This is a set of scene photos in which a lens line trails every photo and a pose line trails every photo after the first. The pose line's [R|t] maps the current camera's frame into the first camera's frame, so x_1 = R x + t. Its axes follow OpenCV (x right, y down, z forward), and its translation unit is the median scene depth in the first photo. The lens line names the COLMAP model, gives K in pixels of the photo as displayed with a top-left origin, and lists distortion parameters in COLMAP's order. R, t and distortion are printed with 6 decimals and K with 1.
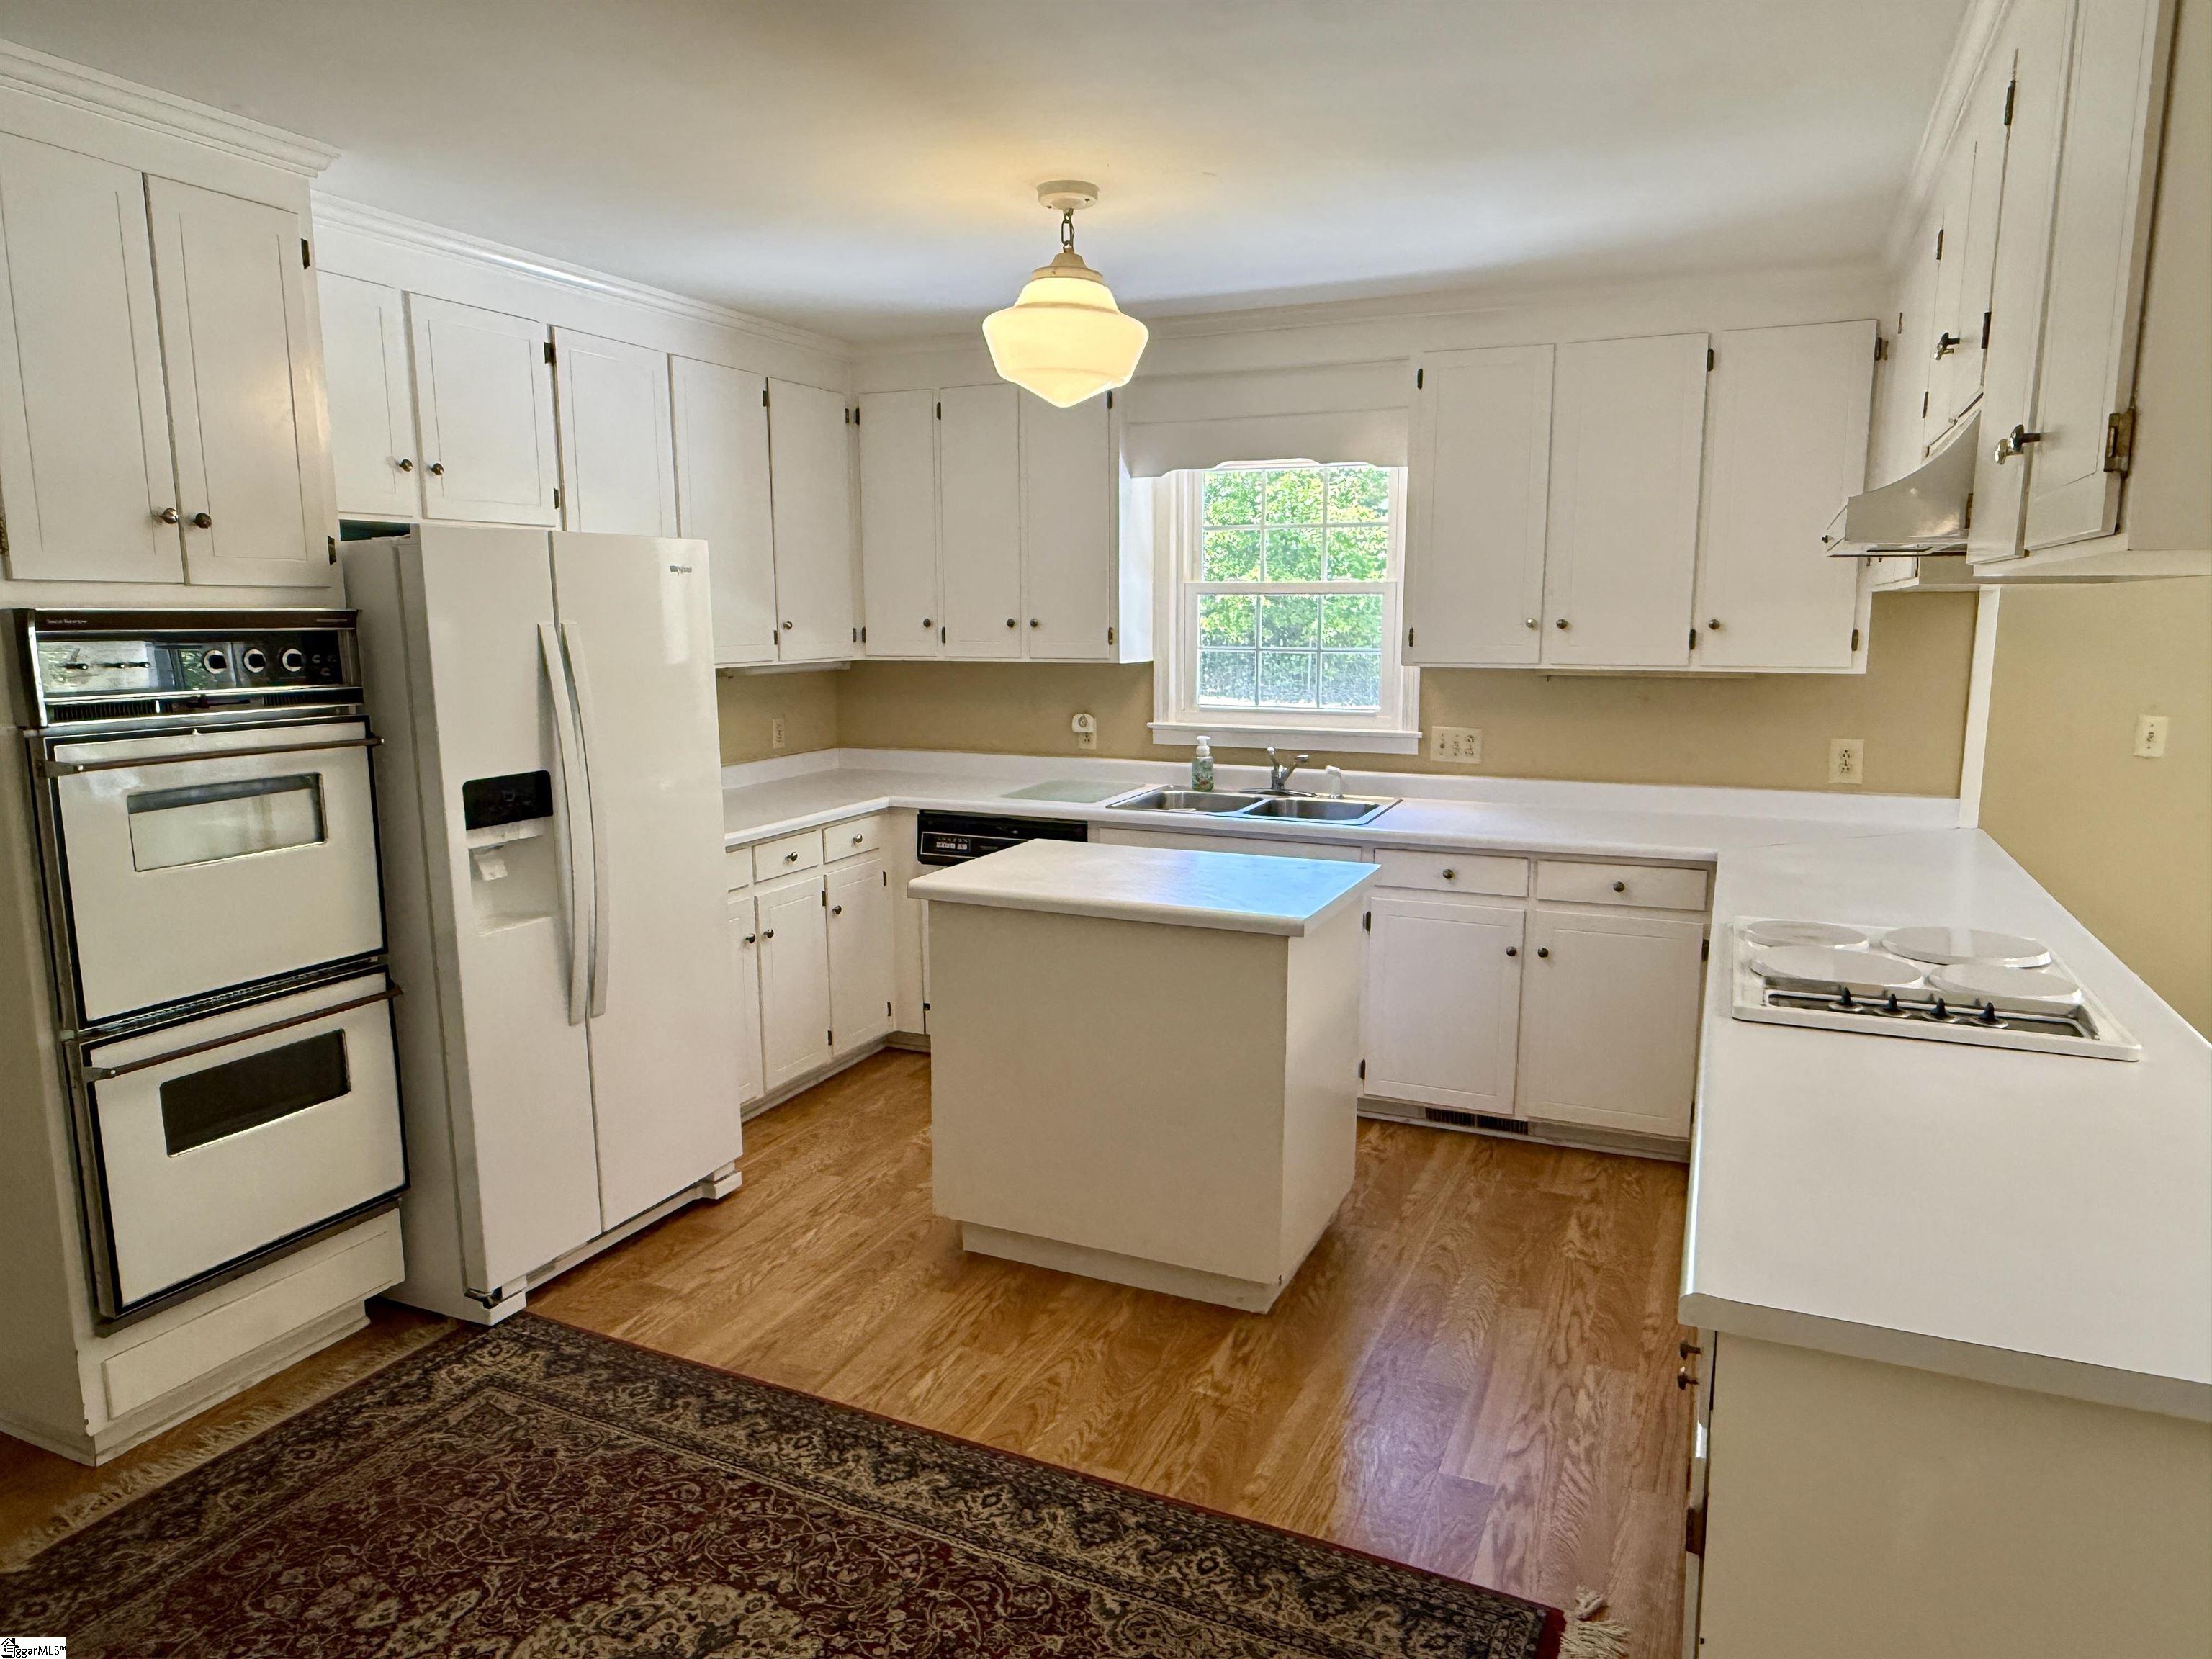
lens RADIAL K [[1486.6, 0, 1106.4], [0, 1486.6, 864.3], [0, 0, 1]] dist [-0.002396, -0.000292]
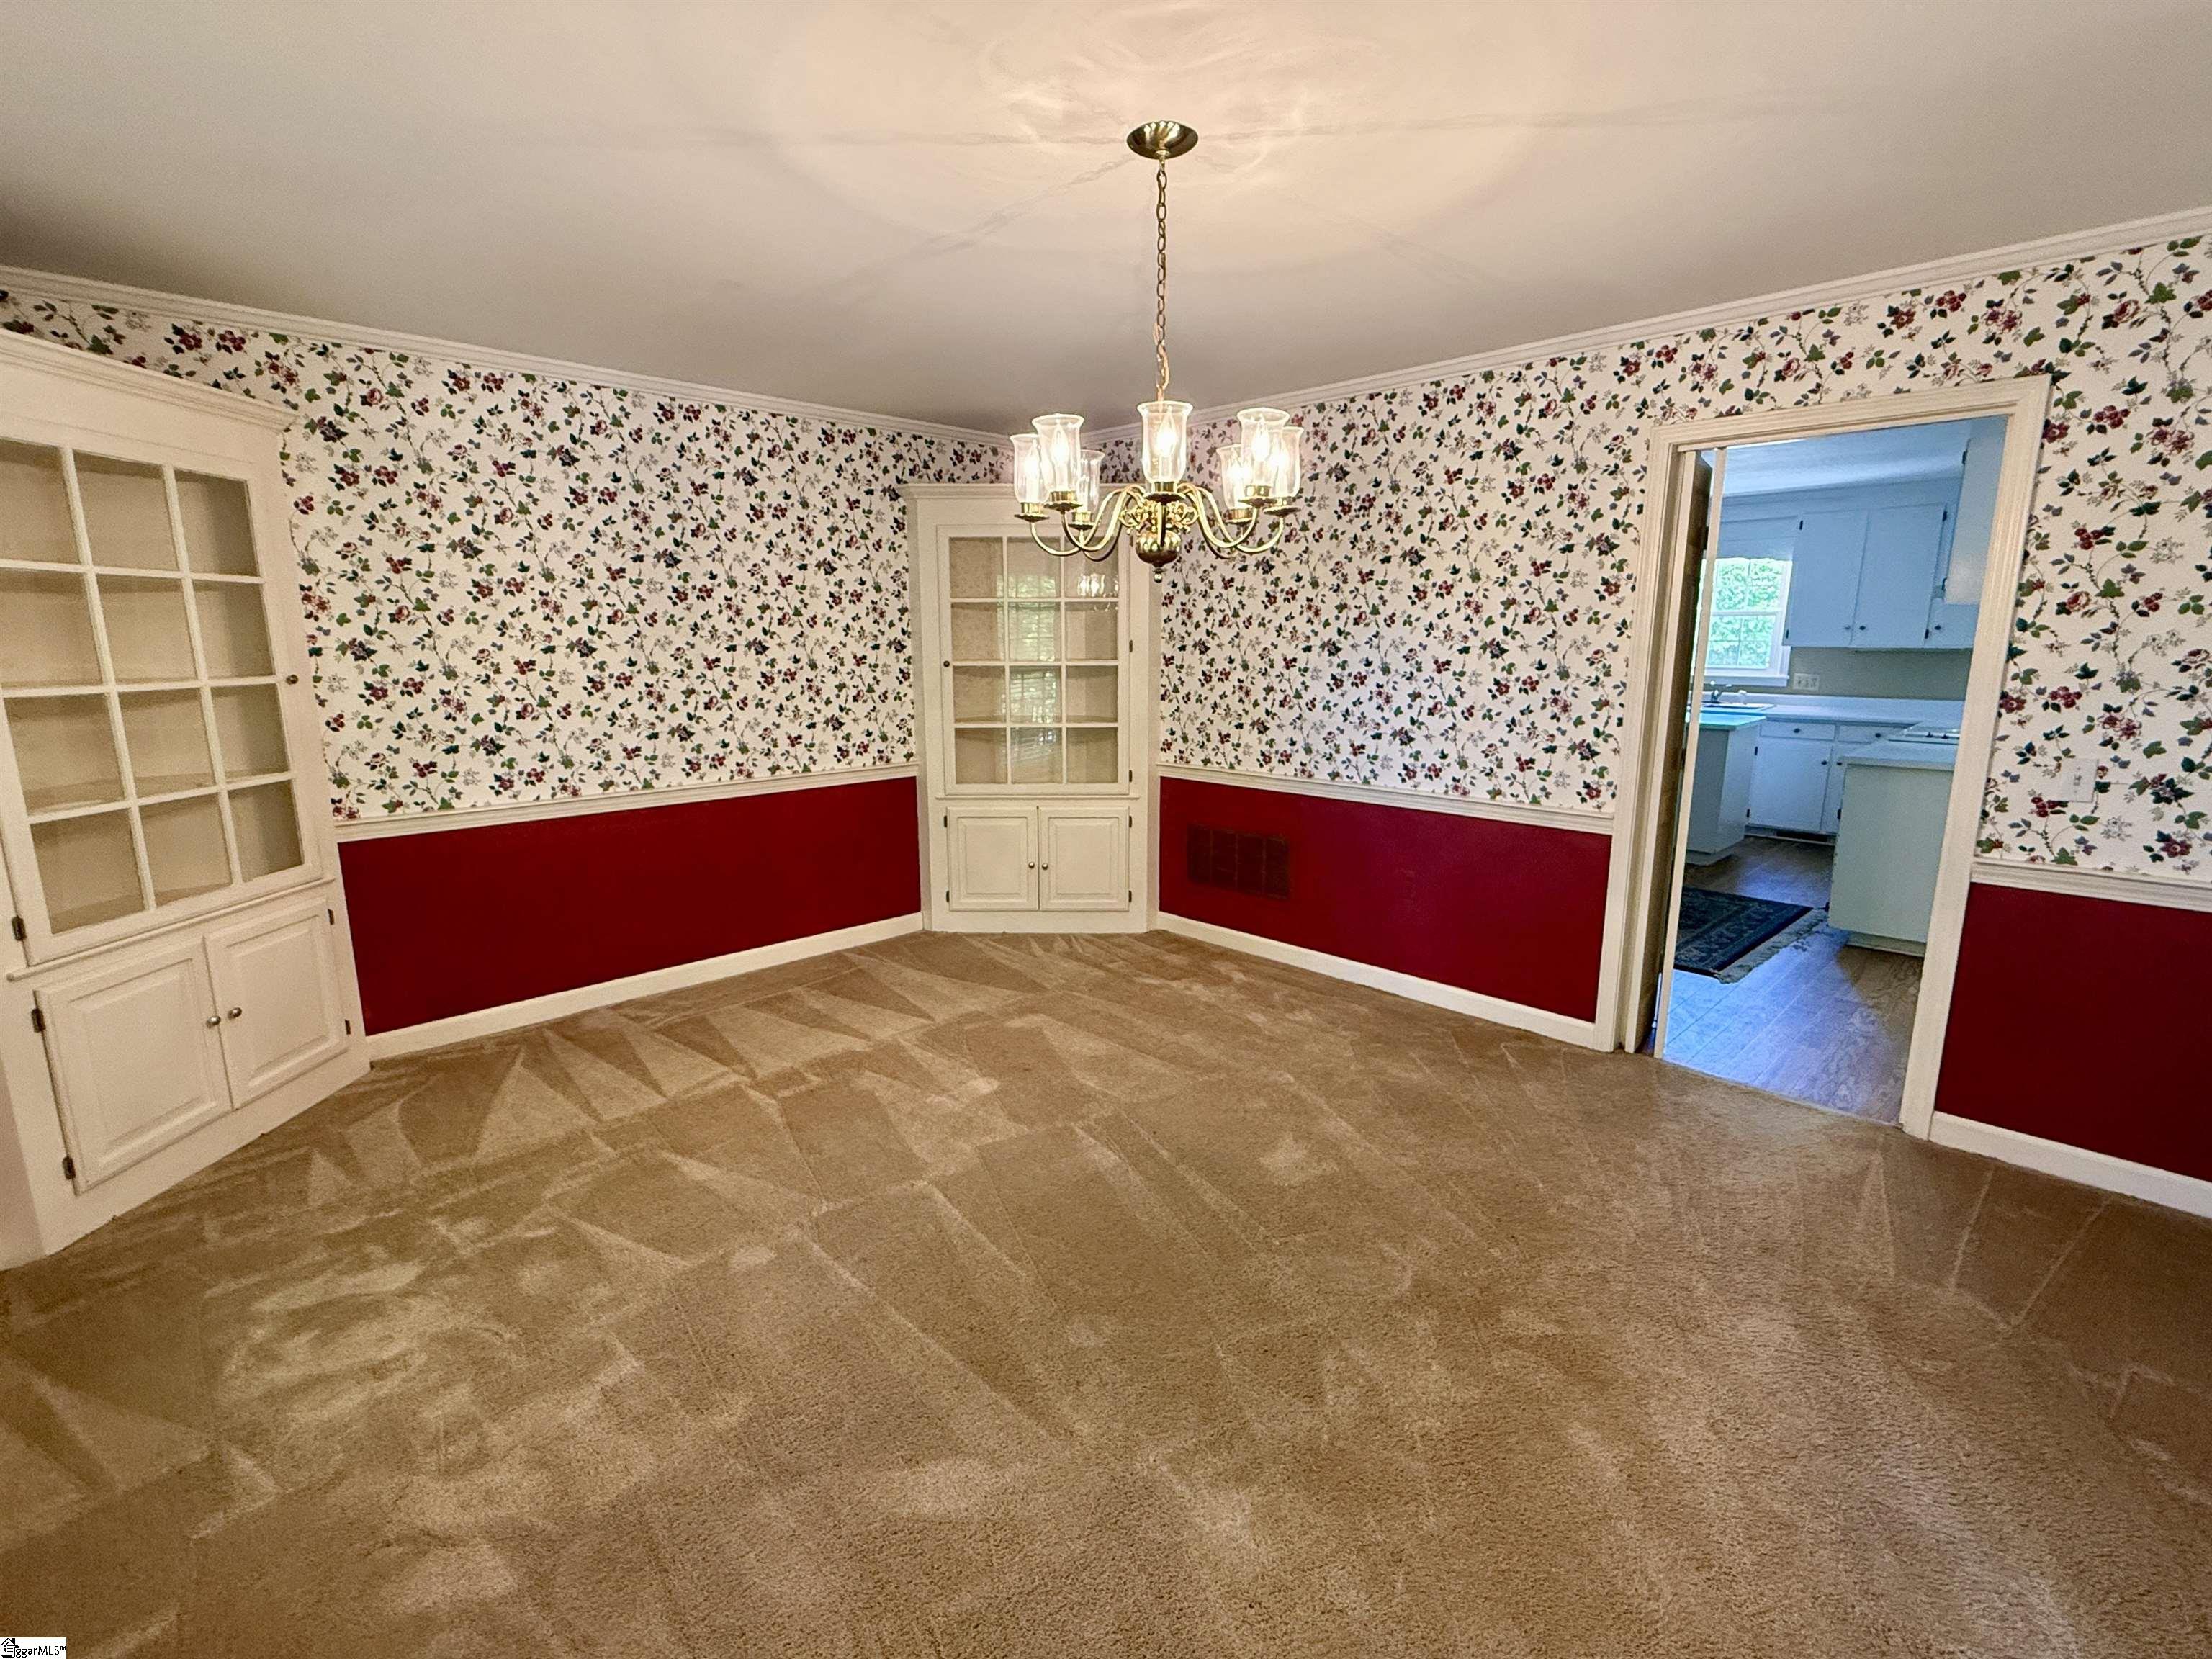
lens RADIAL K [[1035.7, 0, 1106.0], [0, 1035.7, 829.5], [0, 0, 1]] dist [-0.003415, -0.000821]
pose [[0.929143, 0.073339, -0.362373, -0.188030], [-0.065602, 0.997279, 0.033628, 0.178604], [0.363854, -0.007473, 0.931426, -0.952624]]
